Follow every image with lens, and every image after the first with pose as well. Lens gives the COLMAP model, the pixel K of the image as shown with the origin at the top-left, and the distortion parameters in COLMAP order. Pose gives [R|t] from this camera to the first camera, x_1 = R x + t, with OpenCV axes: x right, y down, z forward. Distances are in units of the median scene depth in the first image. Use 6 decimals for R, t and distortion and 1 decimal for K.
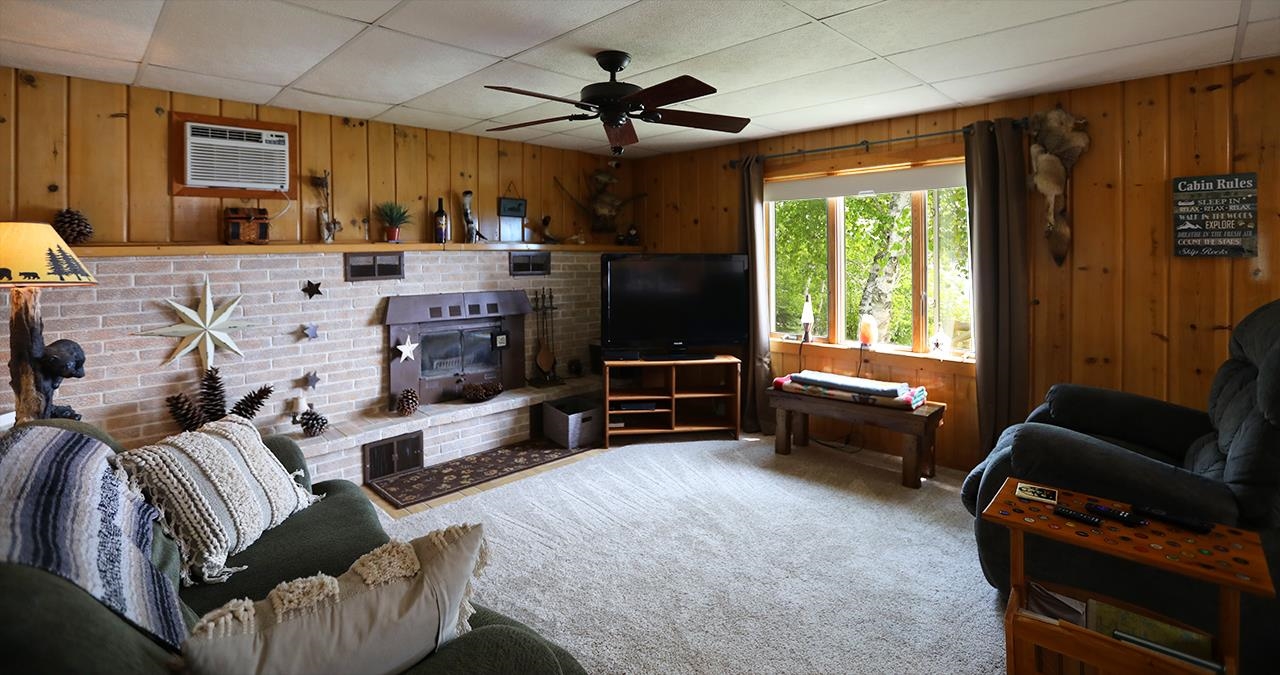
lens RADIAL K [[585.5, 0, 613.5], [0, 585.5, 250.0], [0, 0, 1]] dist [-0.002139, 0.000274]
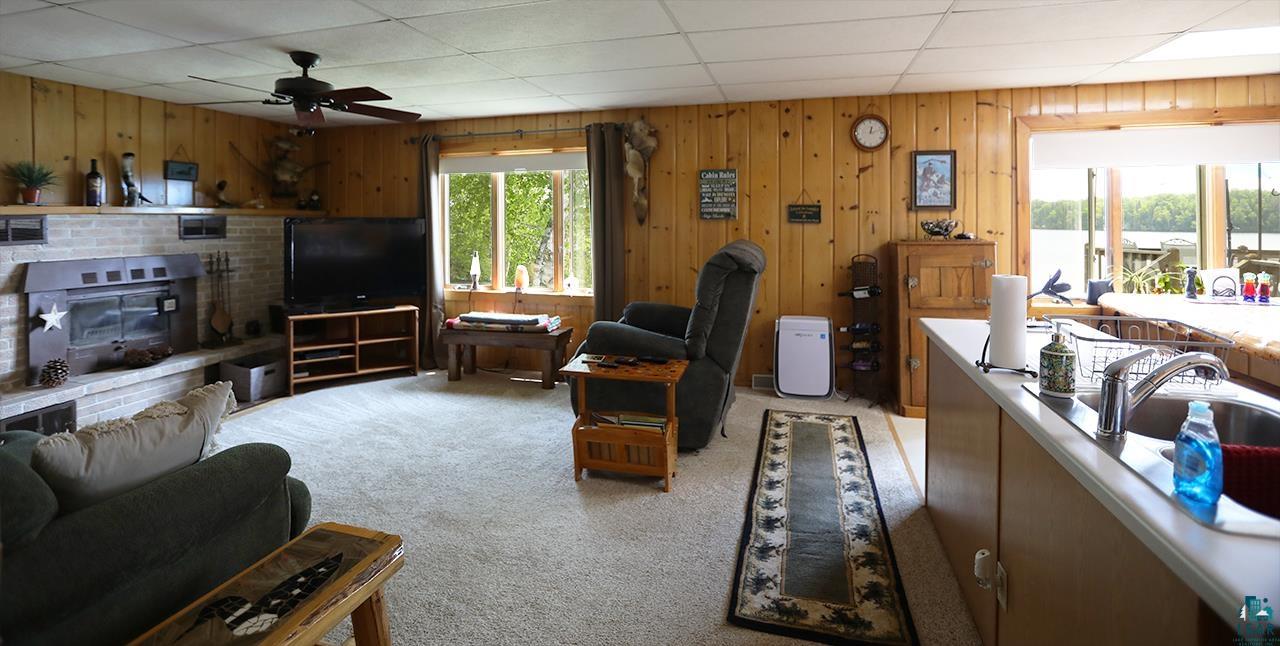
lens RADIAL K [[594.5, 0, 638.3], [0, 594.5, 216.0], [0, 0, 1]] dist [-0.050593, 0.018883]
pose [[0.852376, 0.001916, 0.522925, -0.029743], [-0.001330, 0.999998, -0.001496, 0.004535], [-0.522927, 0.000580, 0.852377, -0.266458]]
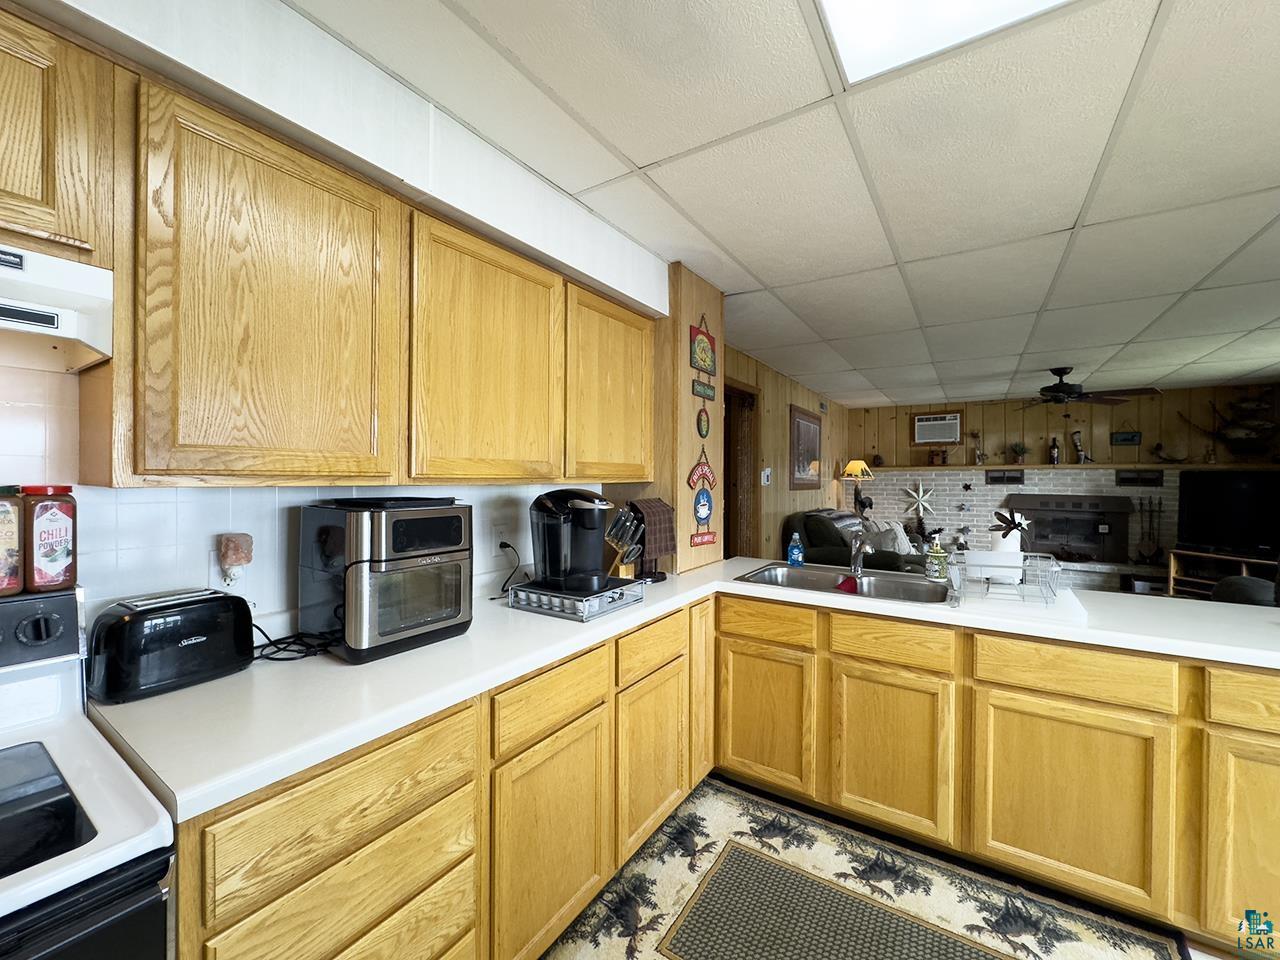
lens RADIAL K [[511.9, 0, 640.0], [0, 511.9, 480.0], [0, 0, 1]] dist [-0.000420, 0.000034]
pose [[0.220515, 0.019740, -0.975184, 0.860357], [0.000687, 0.999792, 0.020394, 0.002349], [0.975383, -0.005168, 0.220455, -0.467905]]
